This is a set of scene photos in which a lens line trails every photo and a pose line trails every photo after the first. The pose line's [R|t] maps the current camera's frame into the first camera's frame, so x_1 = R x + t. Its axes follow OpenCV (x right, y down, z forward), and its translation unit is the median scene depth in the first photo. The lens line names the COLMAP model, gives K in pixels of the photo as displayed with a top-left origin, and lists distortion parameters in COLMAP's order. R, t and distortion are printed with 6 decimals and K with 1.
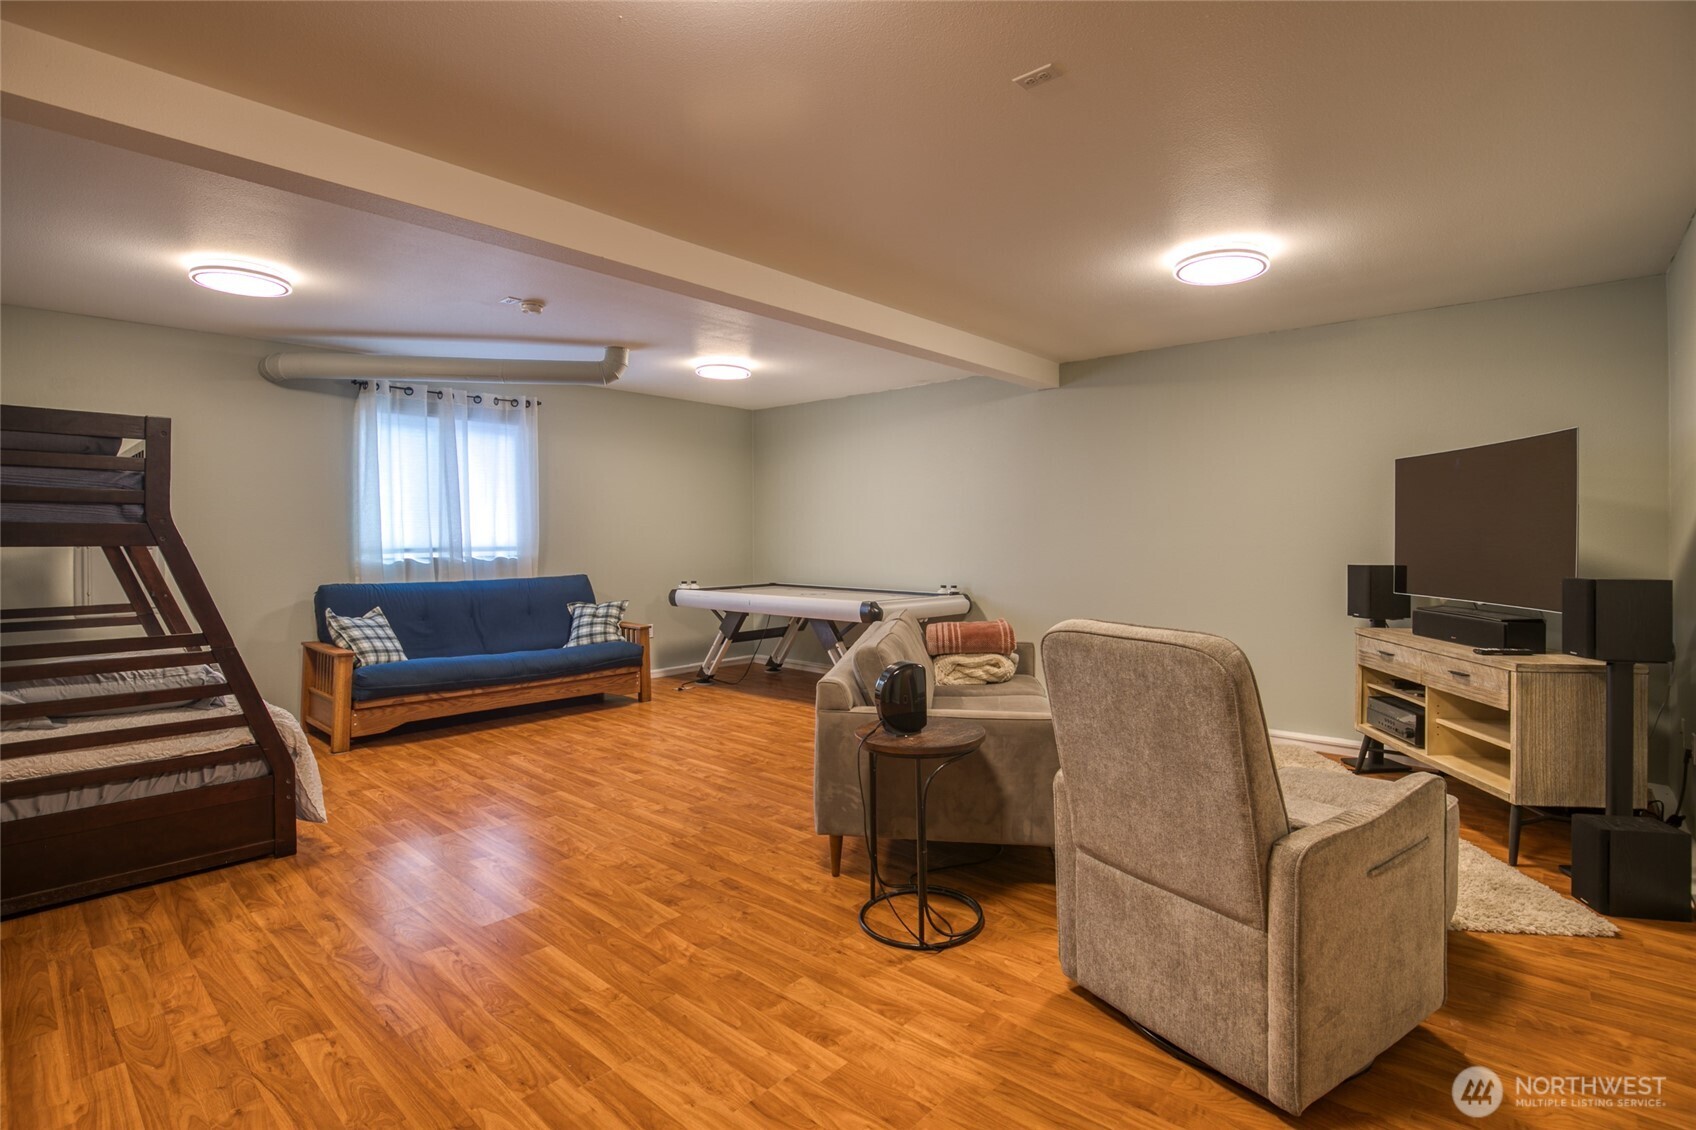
lens RADIAL K [[809.4, 0, 848.0], [0, 809.4, 513.5], [0, 0, 1]] dist [-0.034342, 0.007555]
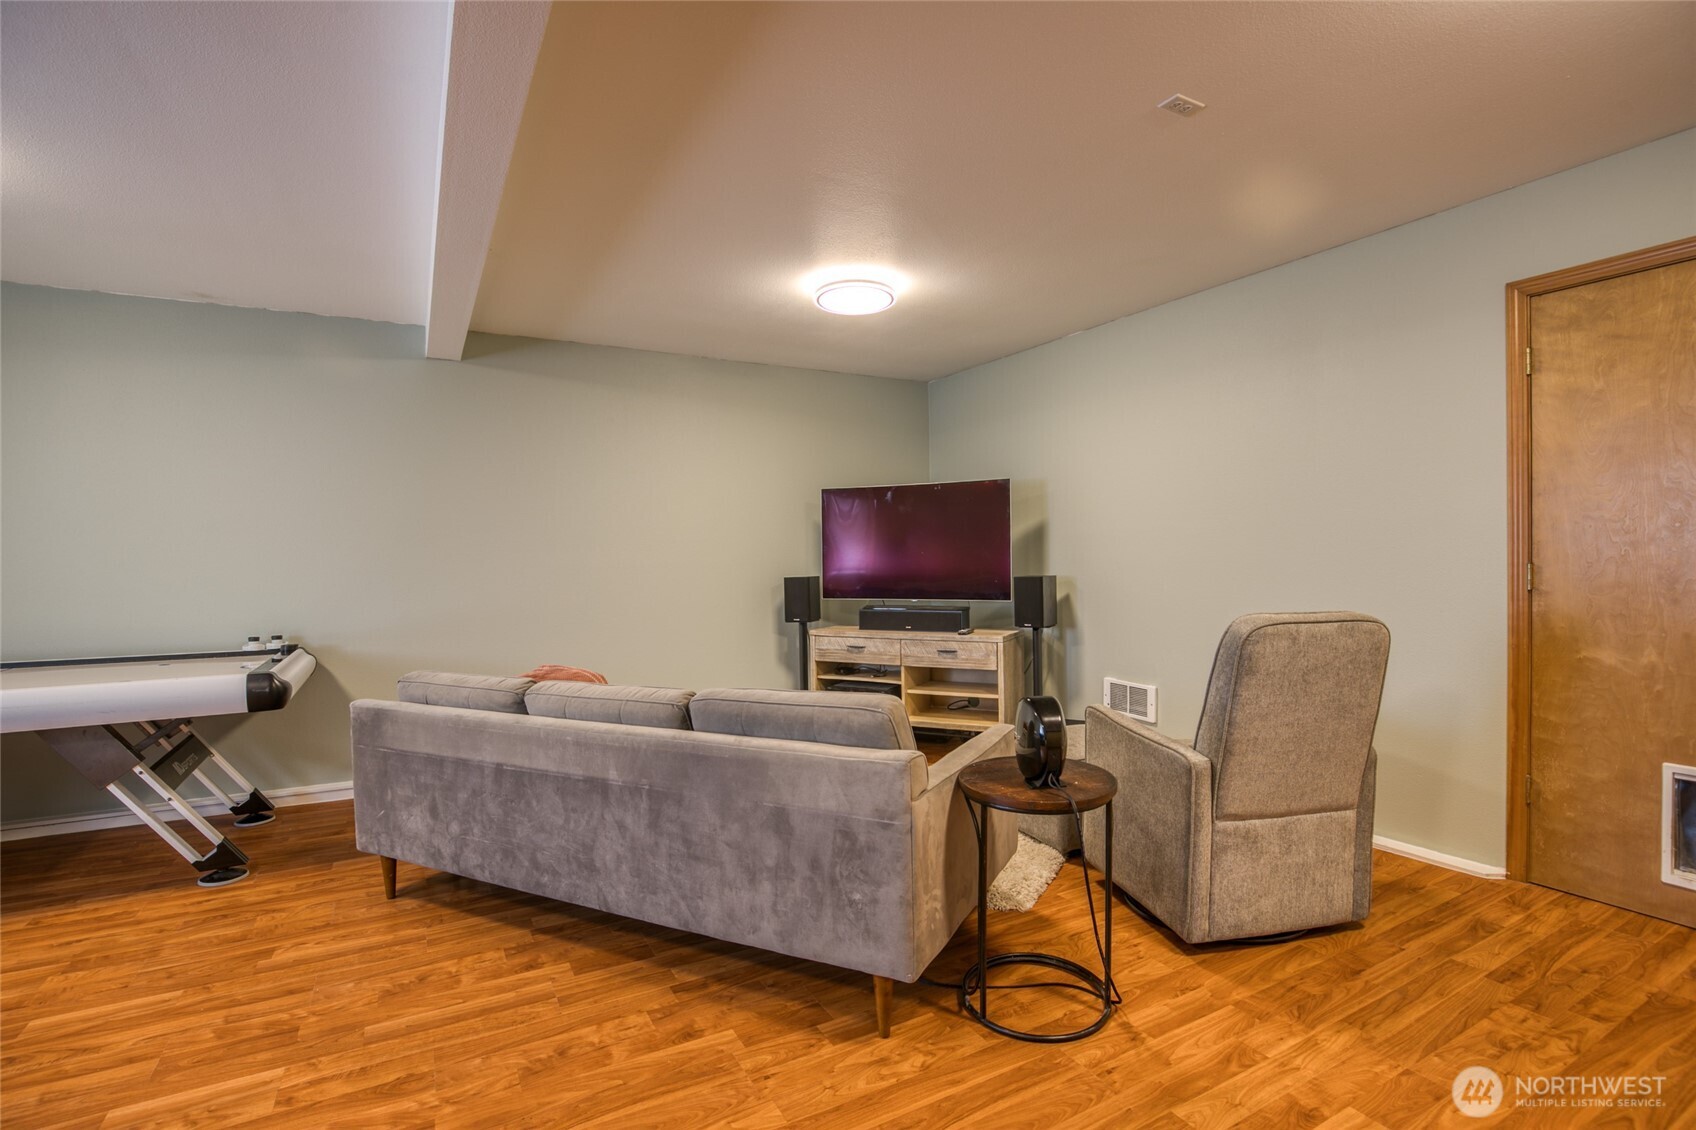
lens RADIAL K [[815.1, 0, 848.0], [0, 815.1, 565.0], [0, 0, 1]] dist [-0.029904, 0.000107]
pose [[0.319397, -0.013369, 0.947527, -0.681129], [-0.013733, 0.999730, 0.018734, 0.036118], [-0.947522, -0.018996, 0.319127, 0.826848]]
